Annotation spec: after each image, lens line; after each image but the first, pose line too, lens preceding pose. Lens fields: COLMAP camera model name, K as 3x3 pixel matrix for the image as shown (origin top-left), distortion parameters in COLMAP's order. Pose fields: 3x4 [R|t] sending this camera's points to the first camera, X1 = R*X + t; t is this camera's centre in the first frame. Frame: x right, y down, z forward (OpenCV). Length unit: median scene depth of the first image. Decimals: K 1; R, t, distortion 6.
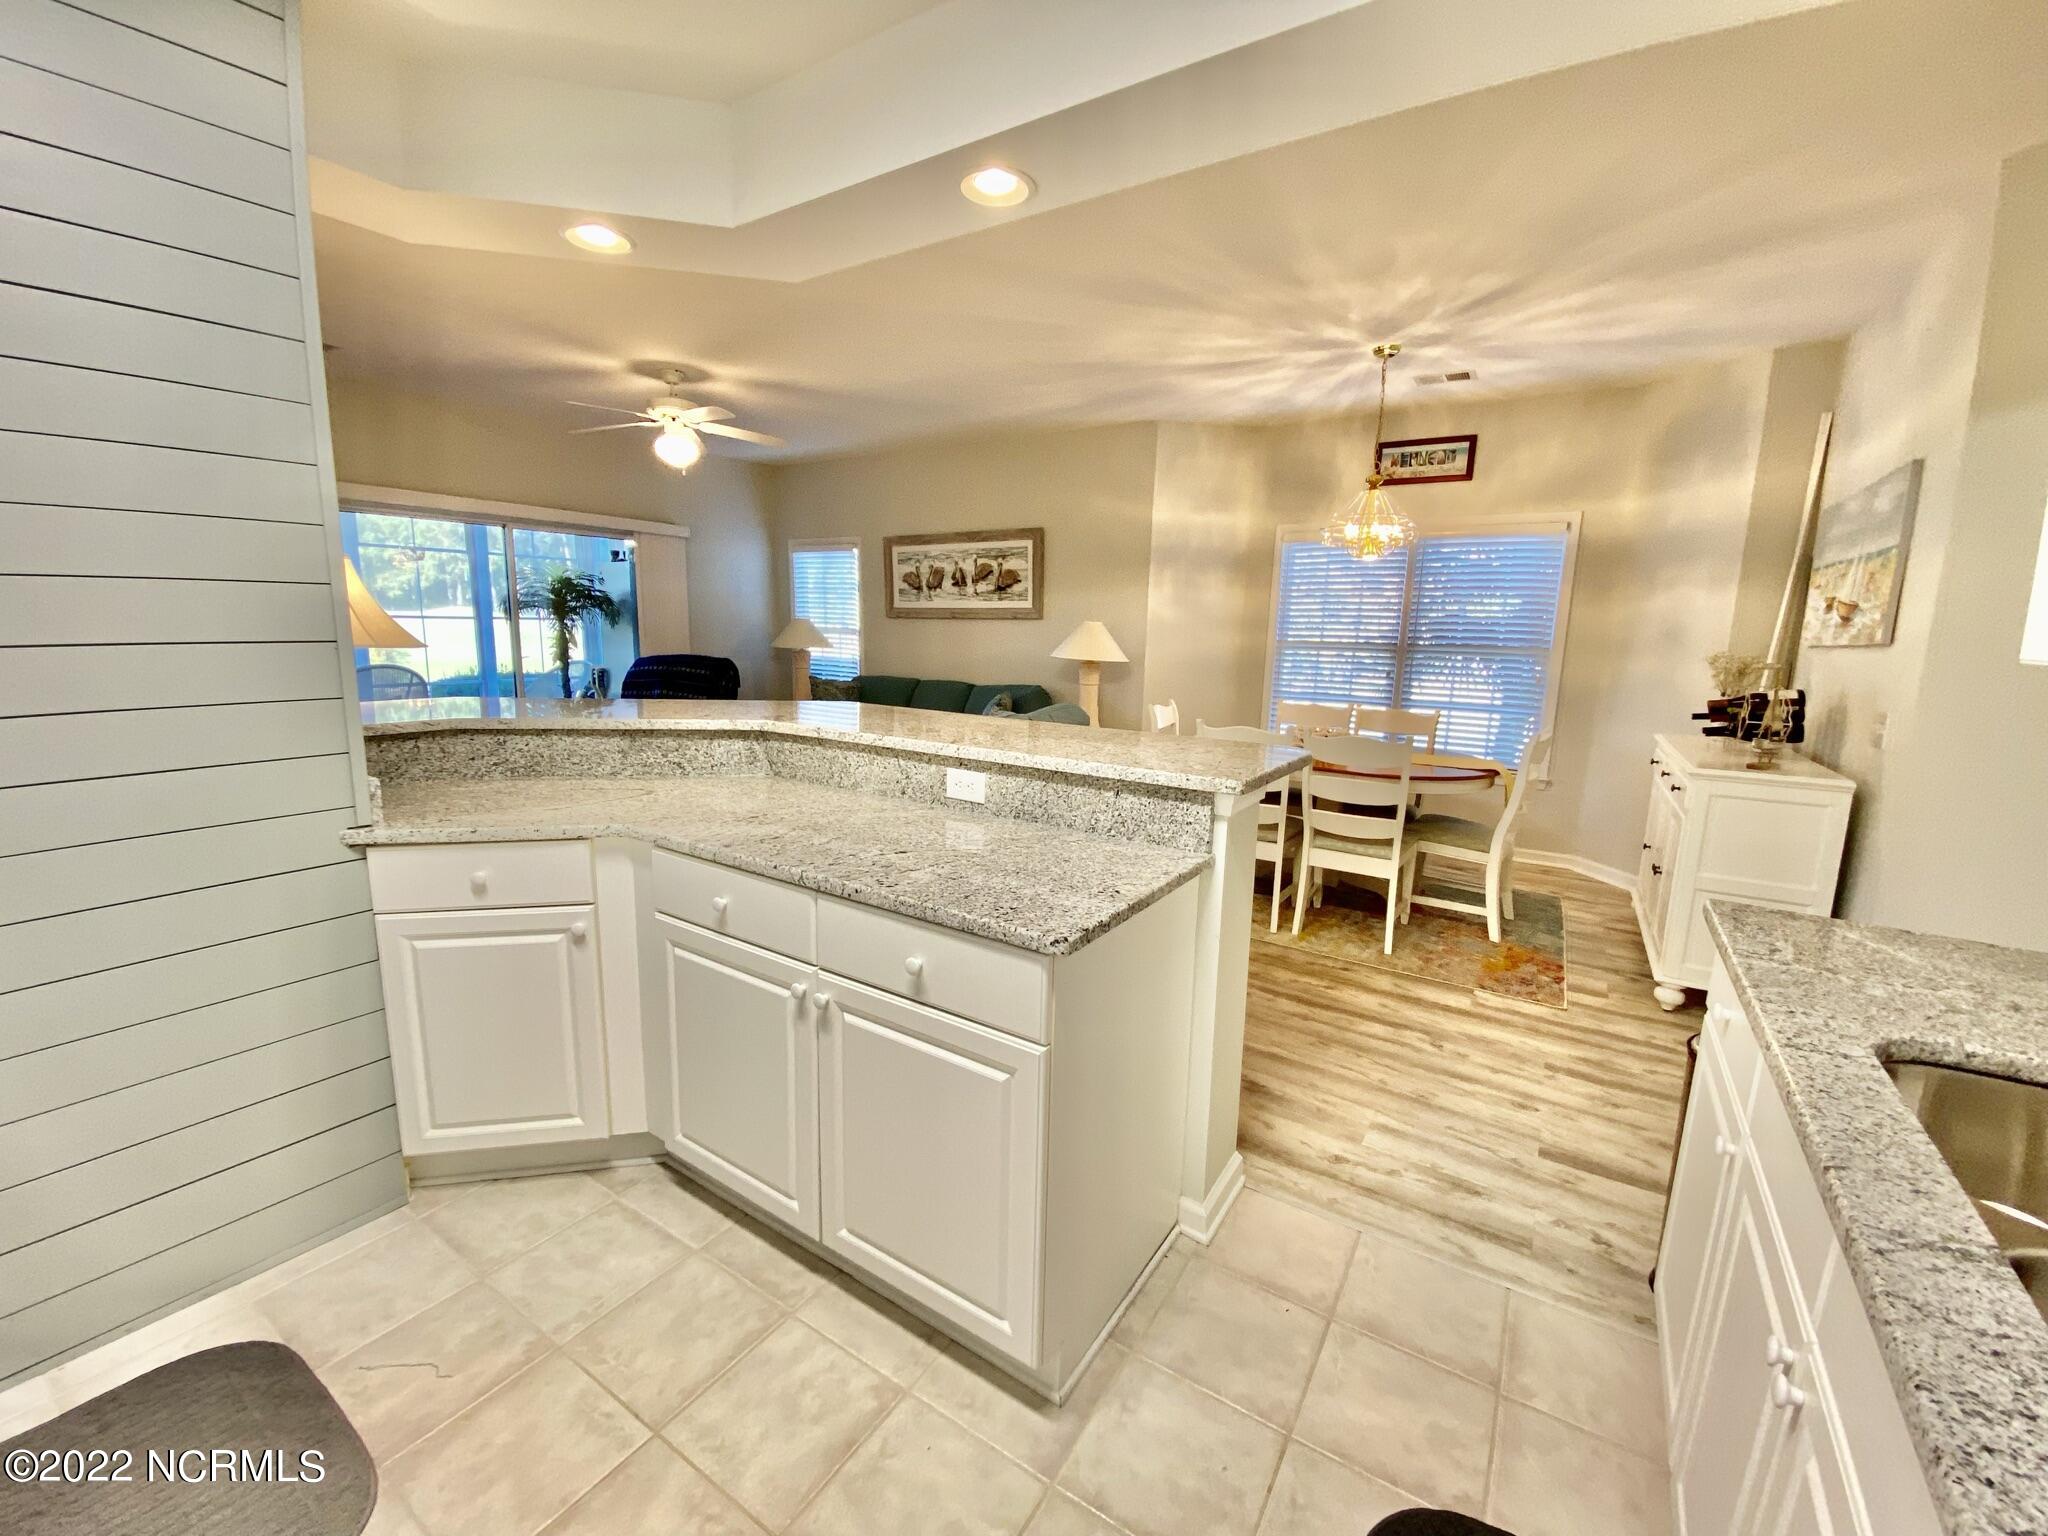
lens RADIAL K [[823.8, 0, 1024.0], [0, 823.8, 768.0], [0, 0, 1]] dist [0.030022, -0.027272]
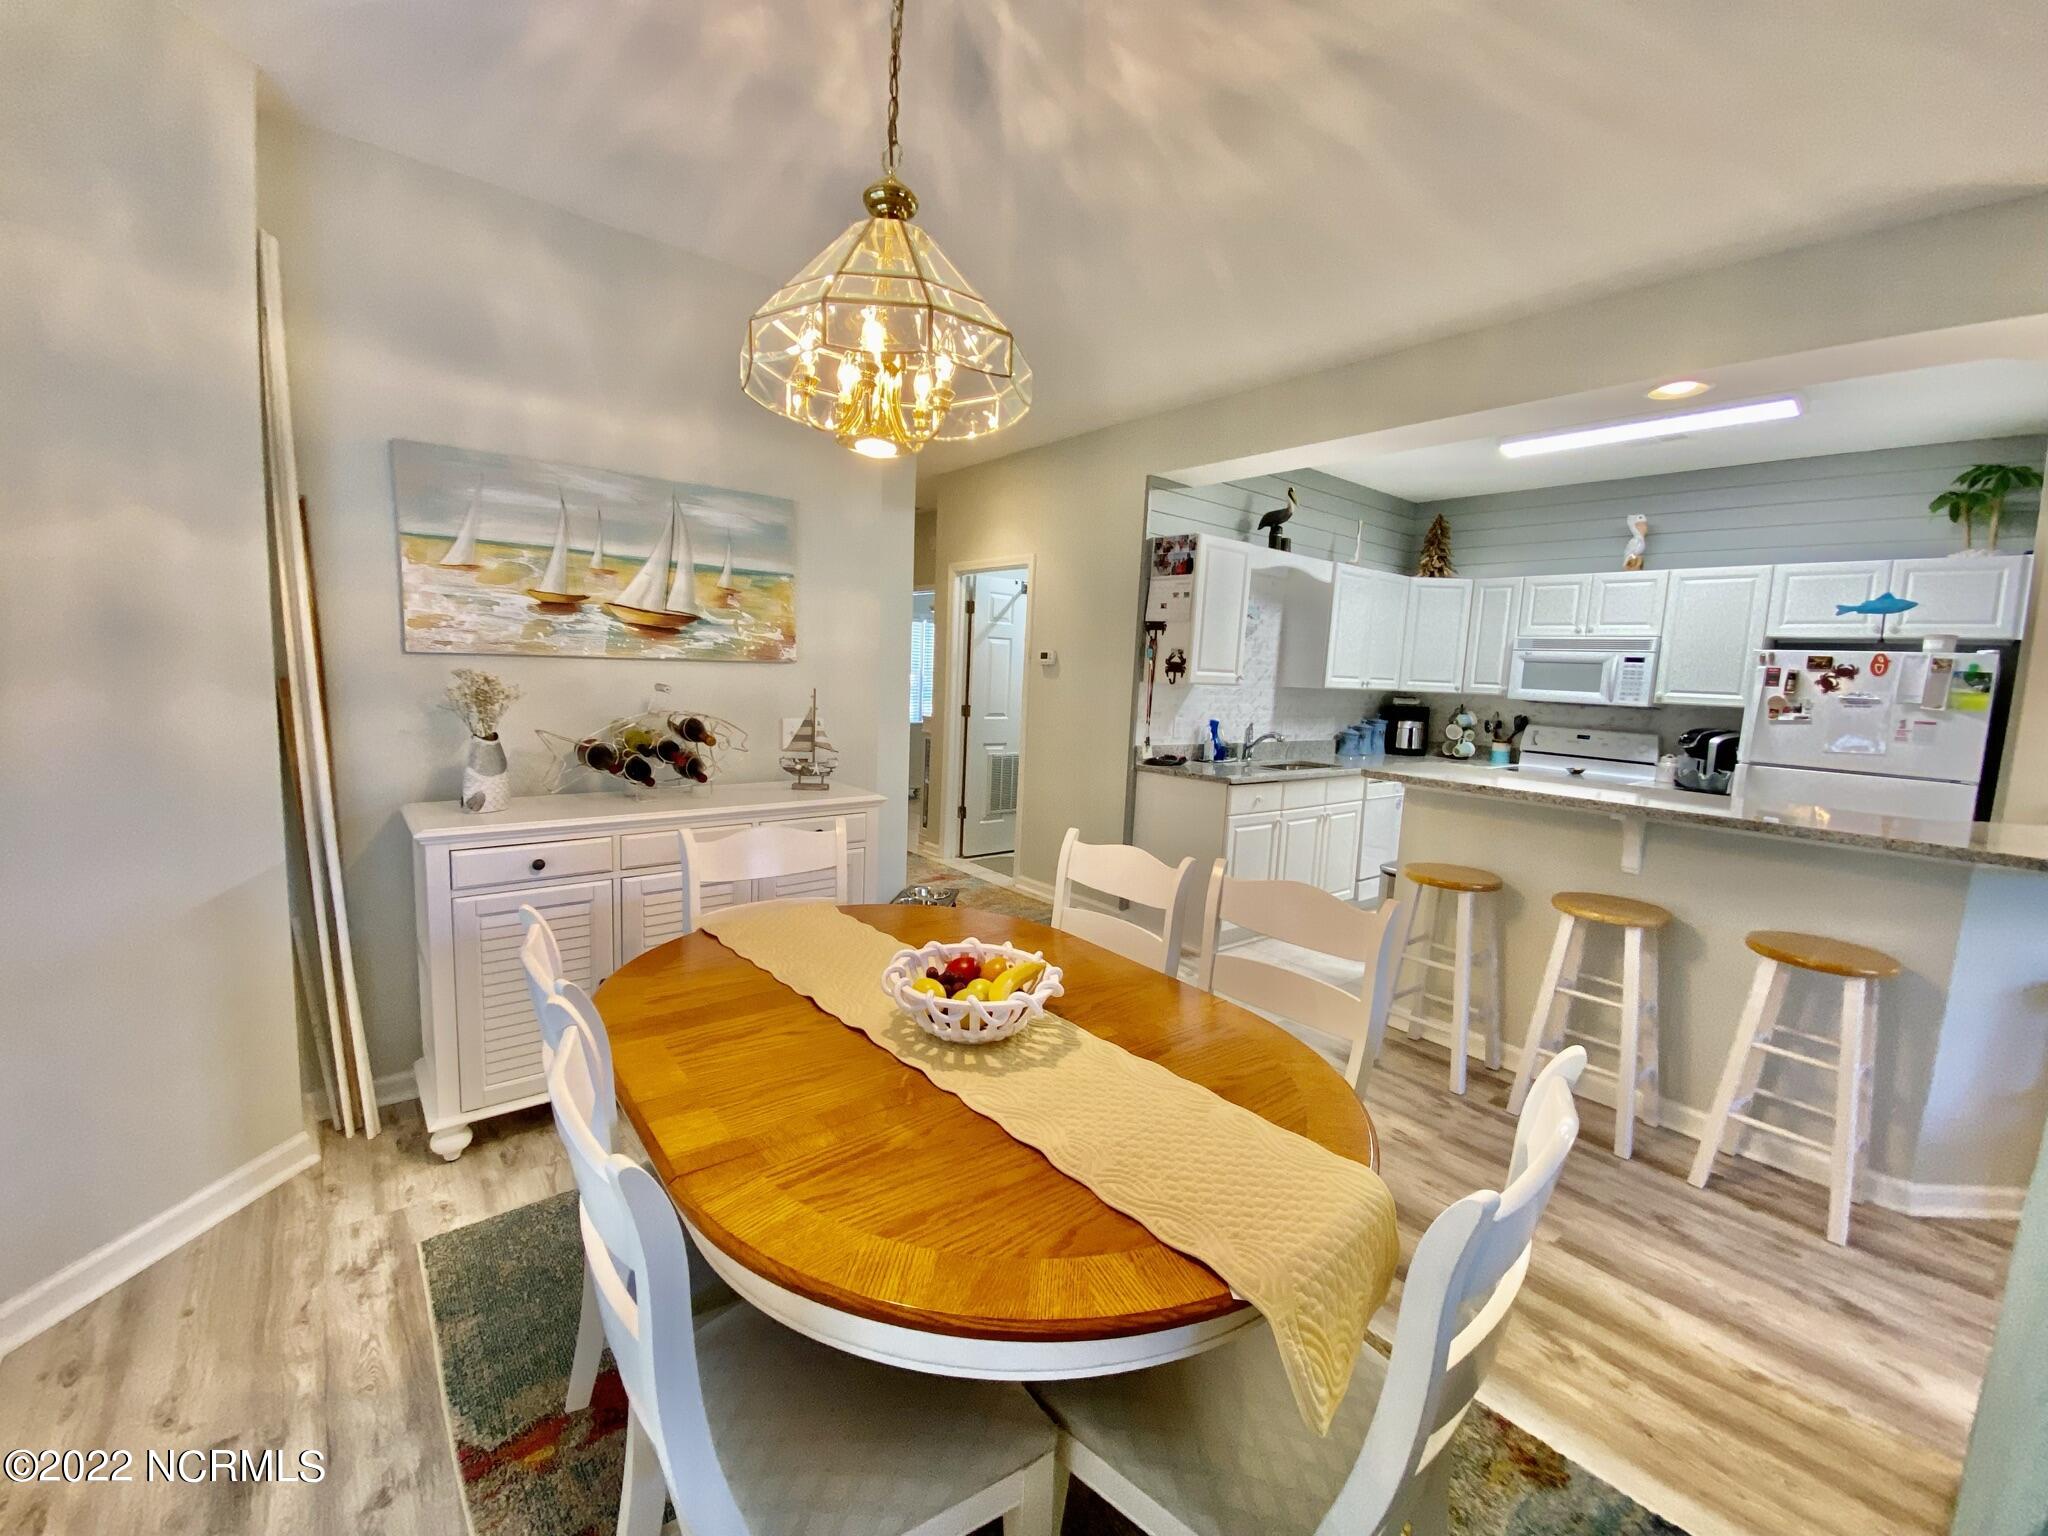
lens RADIAL K [[823.8, 0, 1024.0], [0, 823.8, 768.0], [0, 0, 1]] dist [0.030022, -0.027272]
pose [[-0.954077, -0.101854, 0.281713, 0.625494], [-0.018147, 0.958346, 0.285034, -0.545999], [-0.299010, 0.266832, -0.916184, 3.180060]]
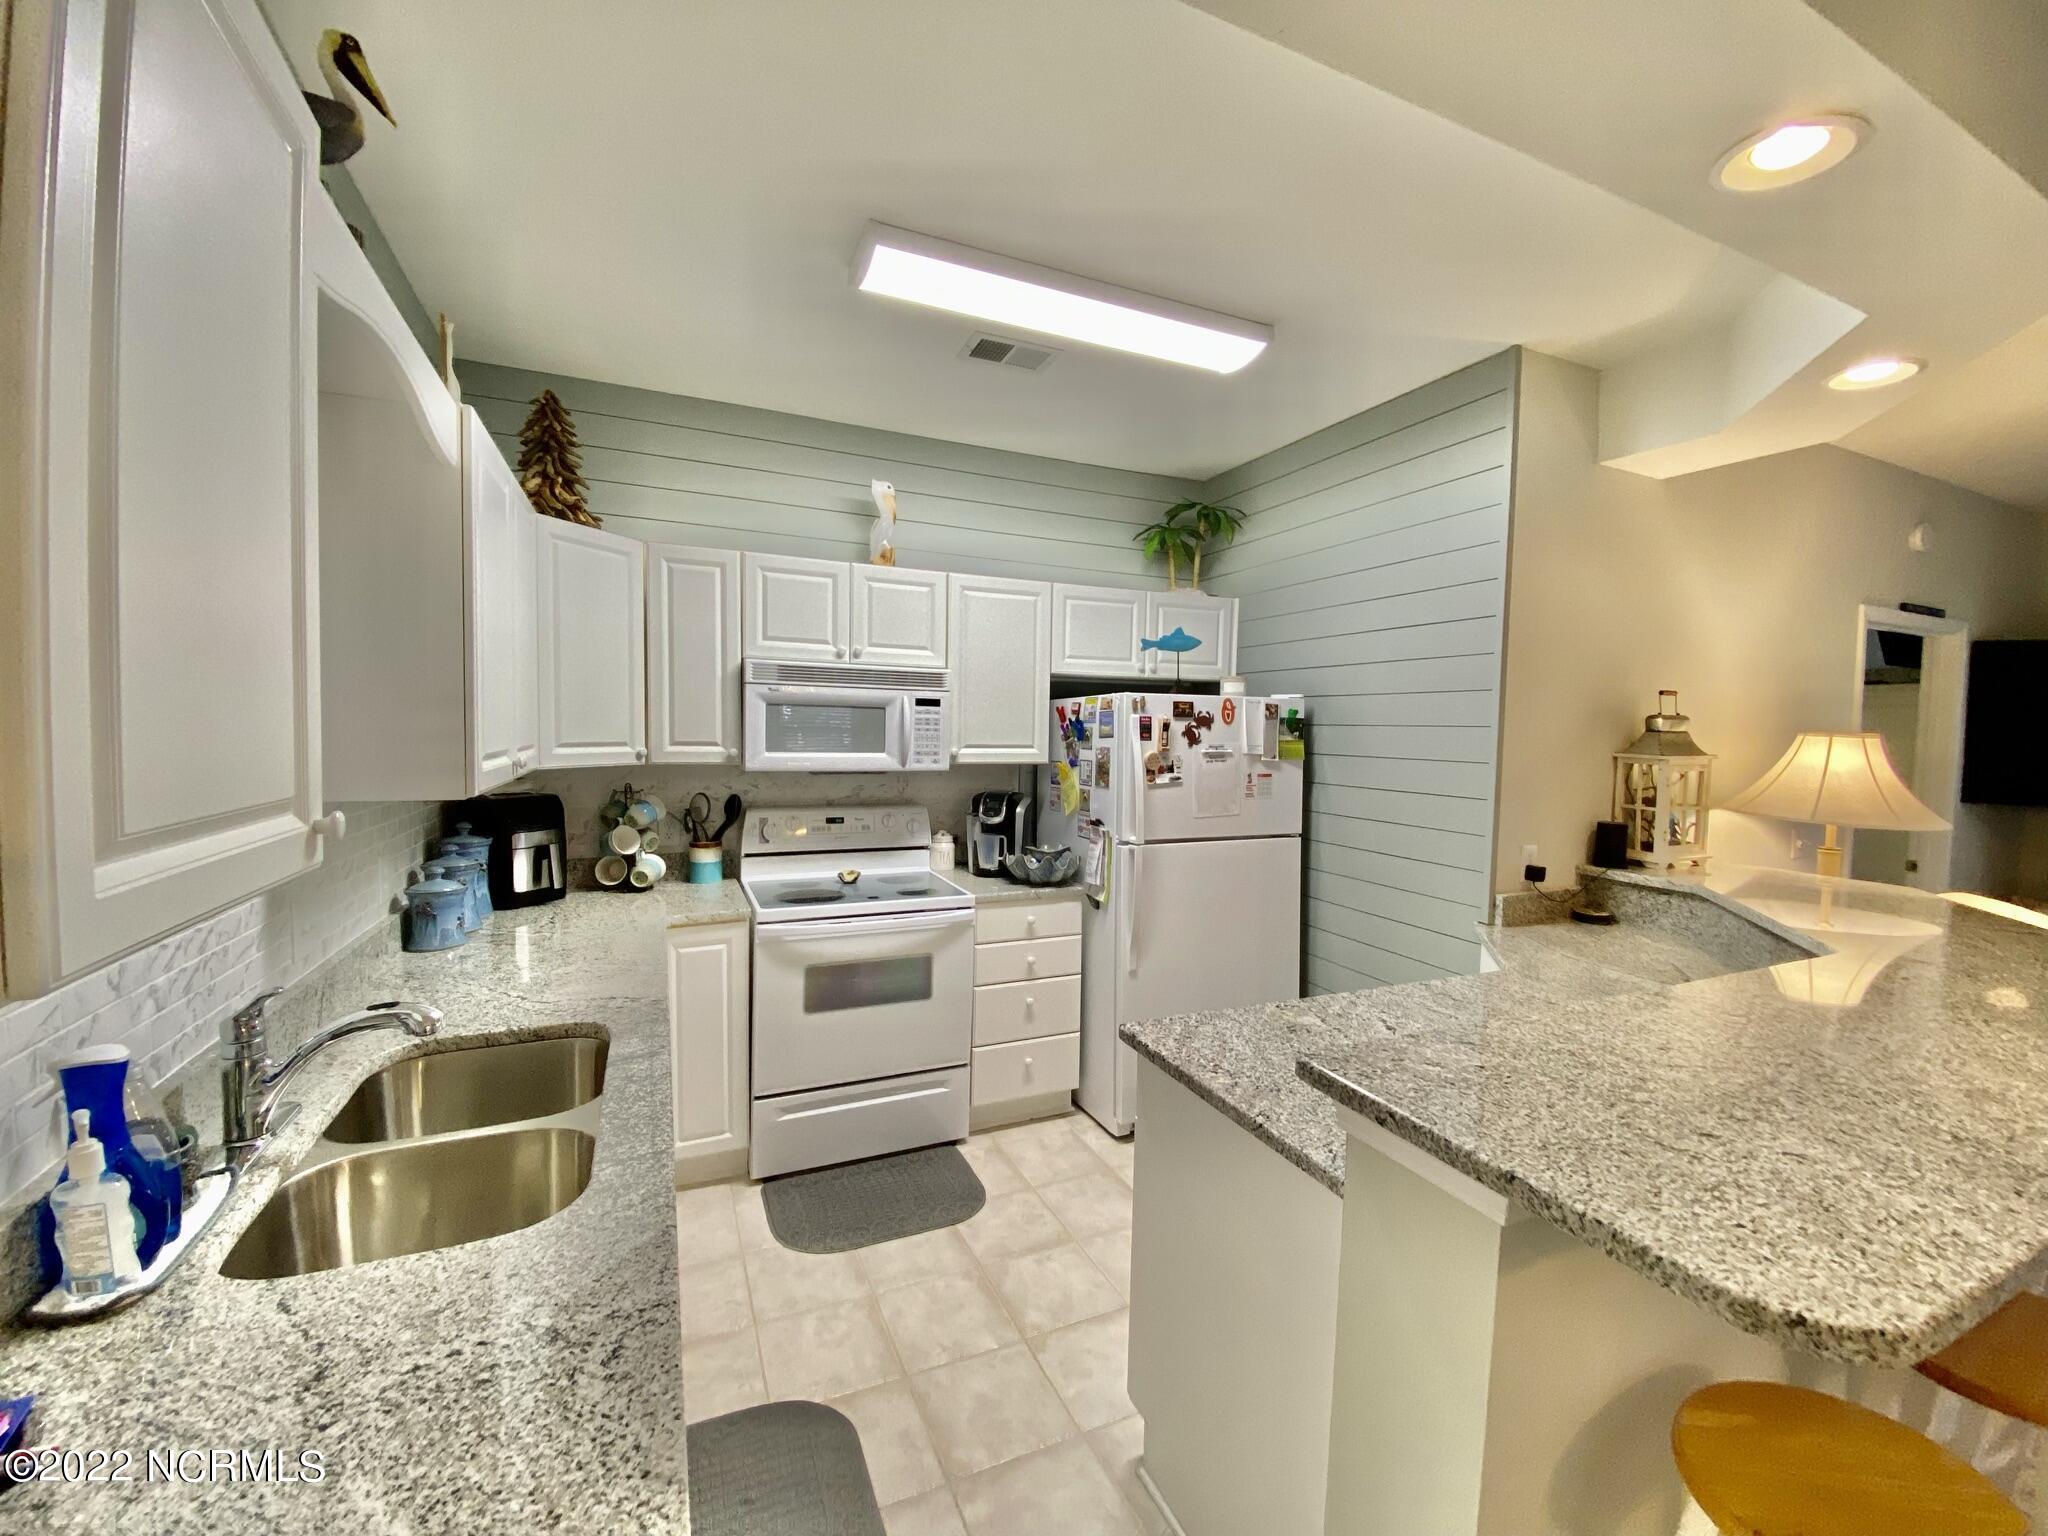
lens RADIAL K [[823.8, 0, 1024.0], [0, 823.8, 768.0], [0, 0, 1]] dist [0.030022, -0.027272]
pose [[-0.526182, 0.007508, -0.850339, 0.938021], [-0.173690, 0.977931, 0.116112, -0.245464], [0.832445, 0.208791, -0.513266, 1.080315]]
